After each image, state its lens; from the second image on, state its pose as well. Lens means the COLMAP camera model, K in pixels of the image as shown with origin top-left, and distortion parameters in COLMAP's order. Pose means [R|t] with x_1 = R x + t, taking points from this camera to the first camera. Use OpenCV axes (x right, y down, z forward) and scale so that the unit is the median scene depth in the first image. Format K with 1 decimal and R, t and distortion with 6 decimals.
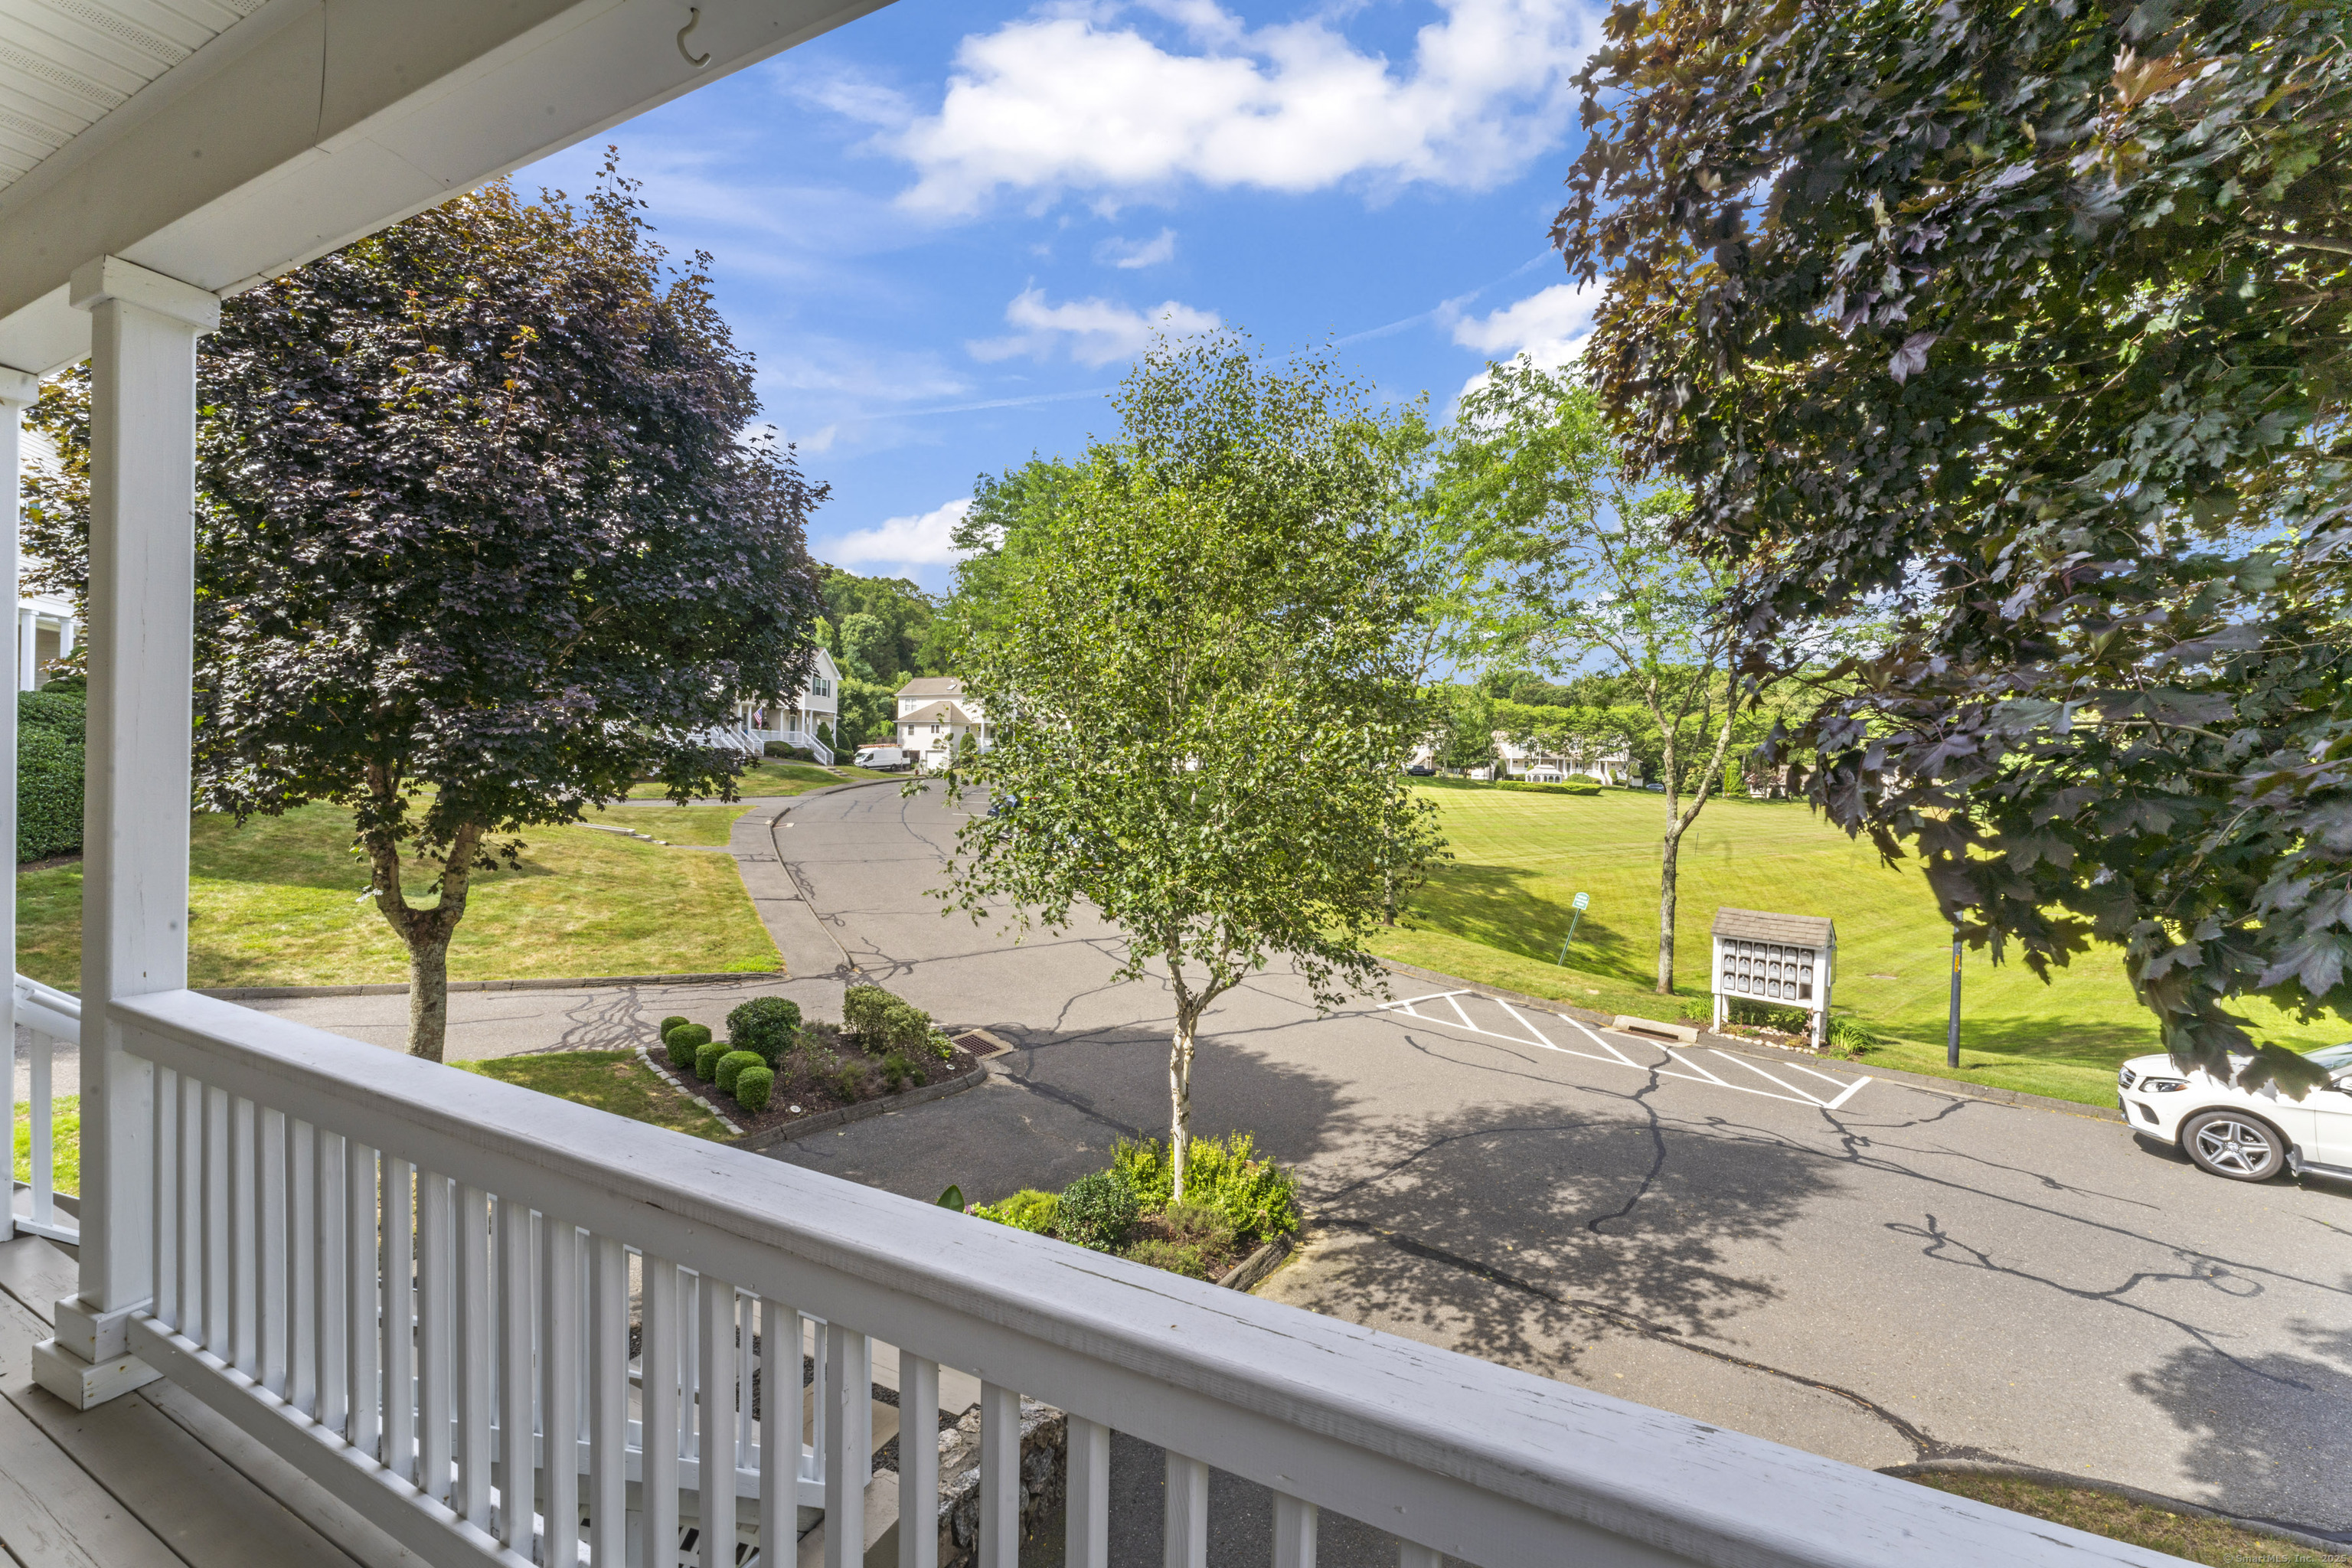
lens RADIAL K [[946.2, 0, 1176.0], [0, 946.2, 784.0], [0, 0, 1]] dist [-0.000186, -0.000037]
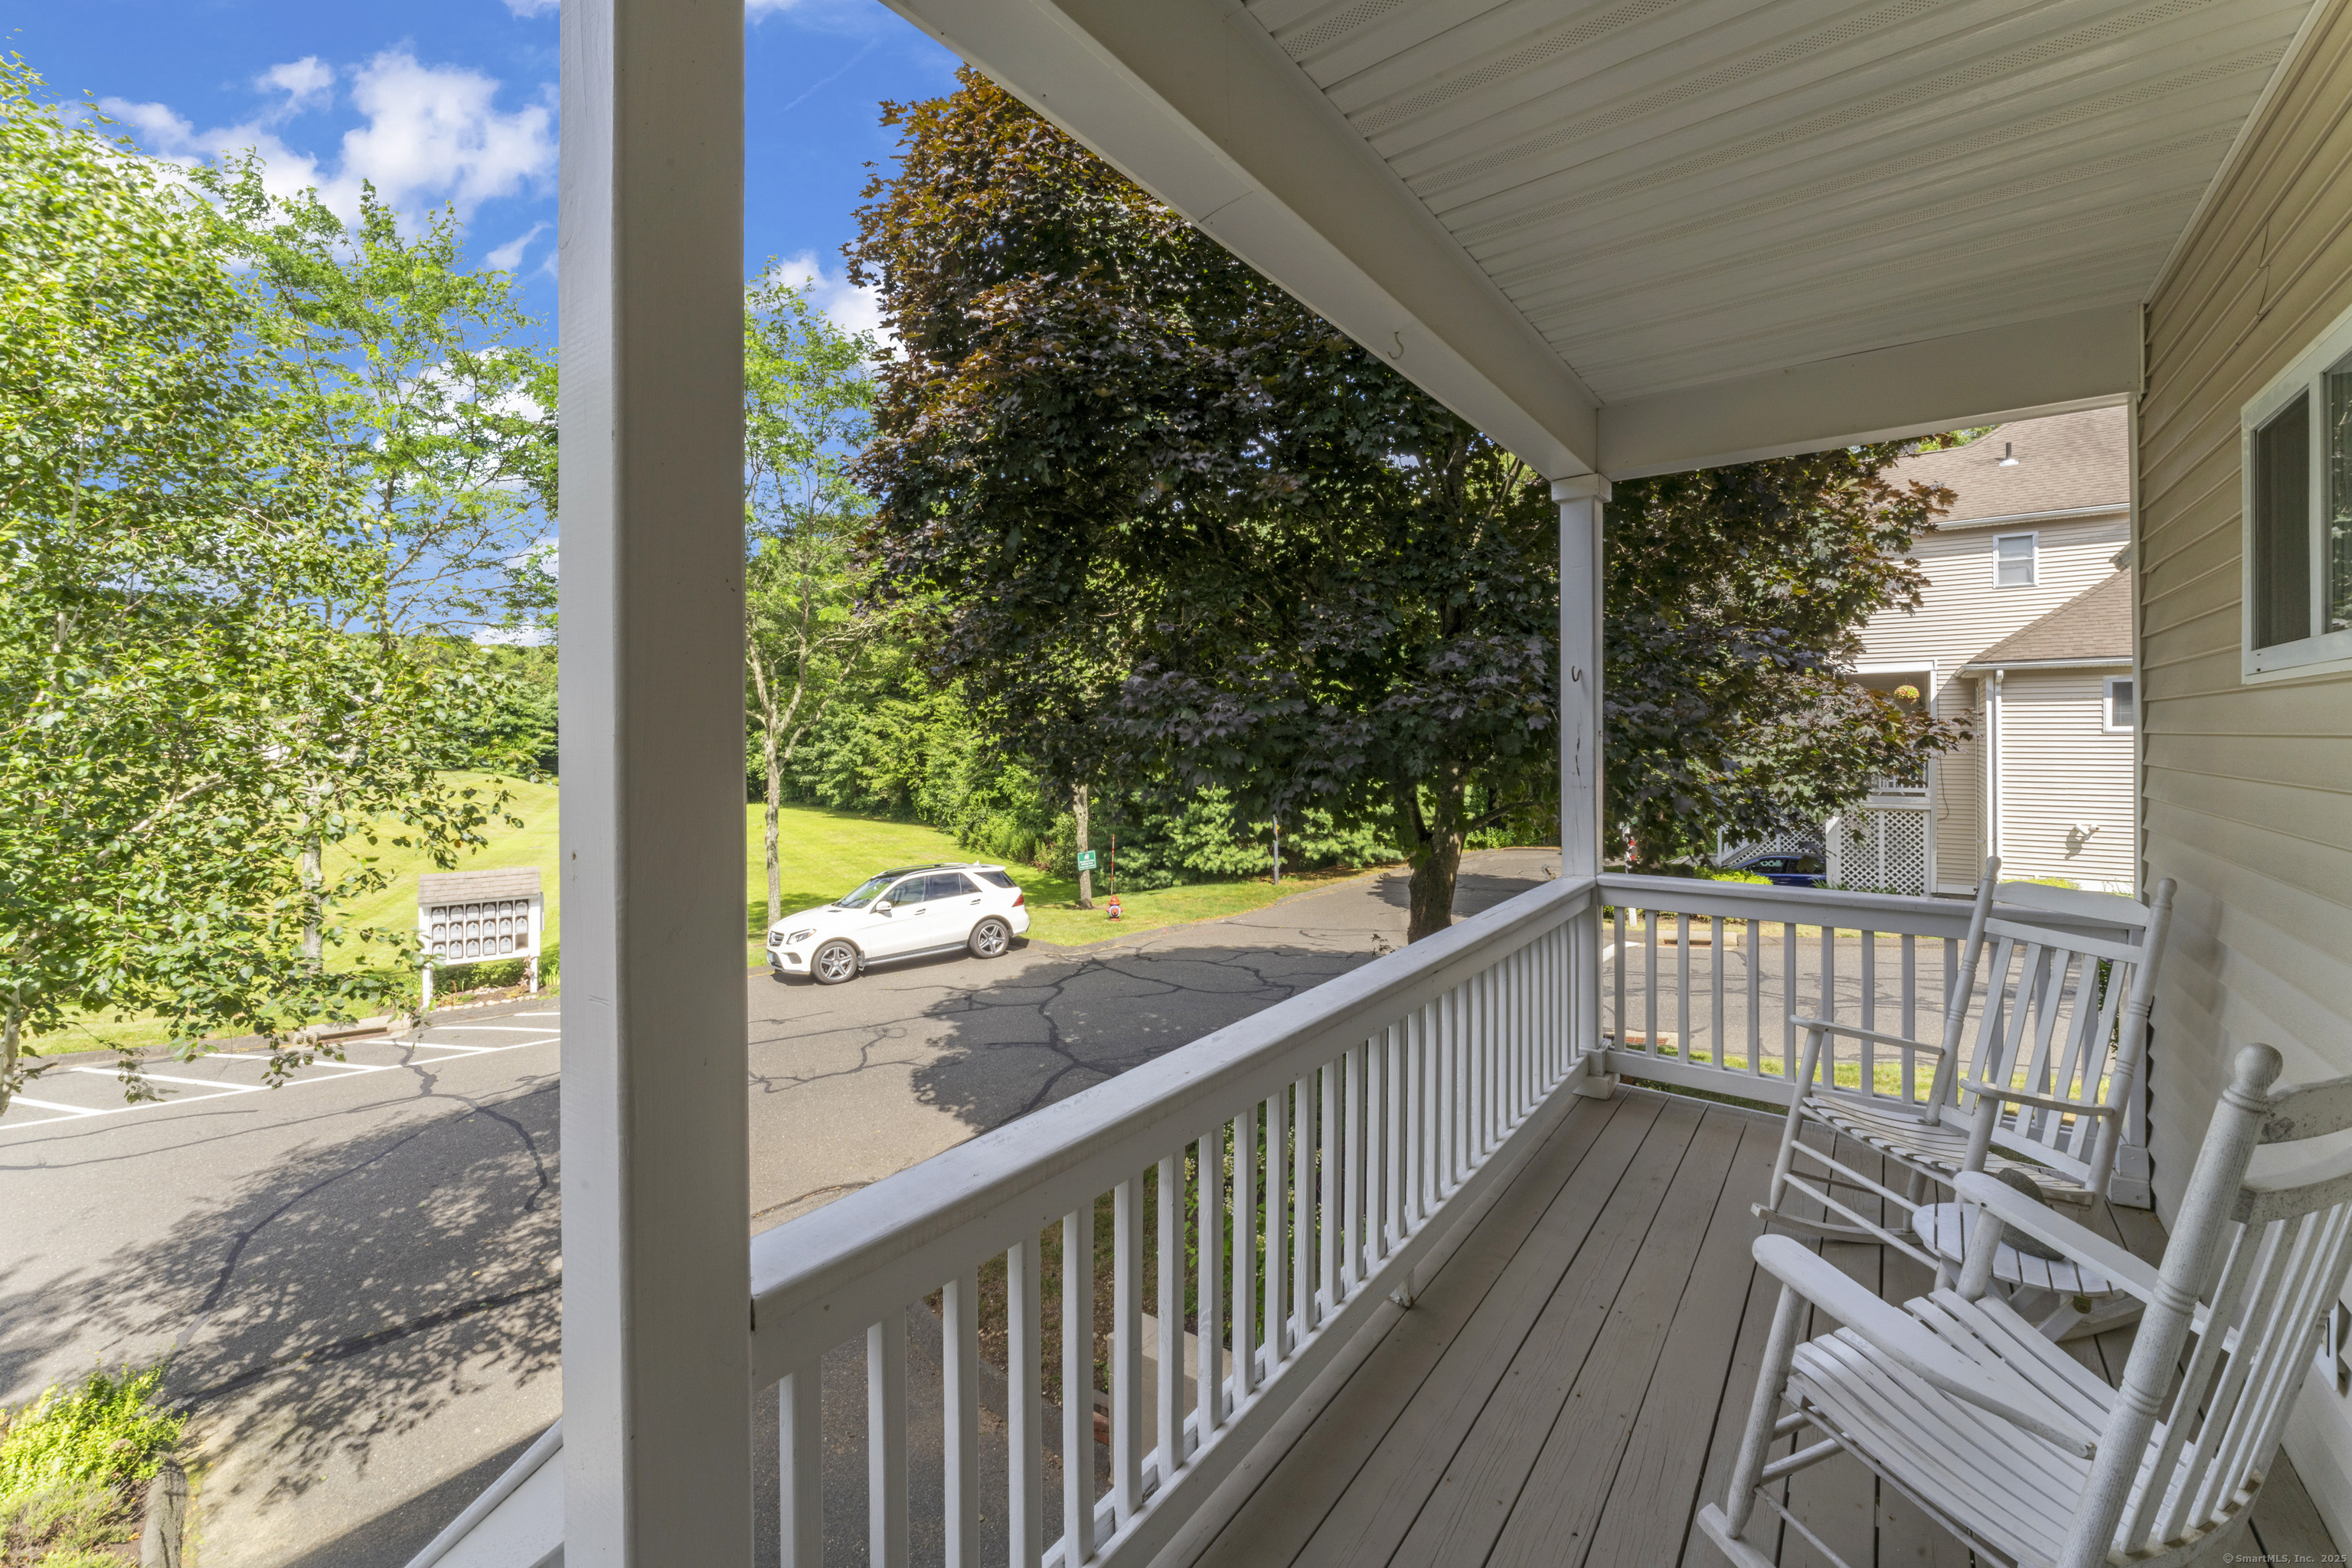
lens RADIAL K [[945.0, 0, 1182.6], [0, 945.0, 727.6], [0, 0, 1]] dist [0.001425, 0.000194]
pose [[0.183267, -0.016856, 0.982919, -0.301478], [0.026972, 0.999563, 0.012112, -0.008582], [-0.982693, 0.024292, 0.183641, 0.140858]]
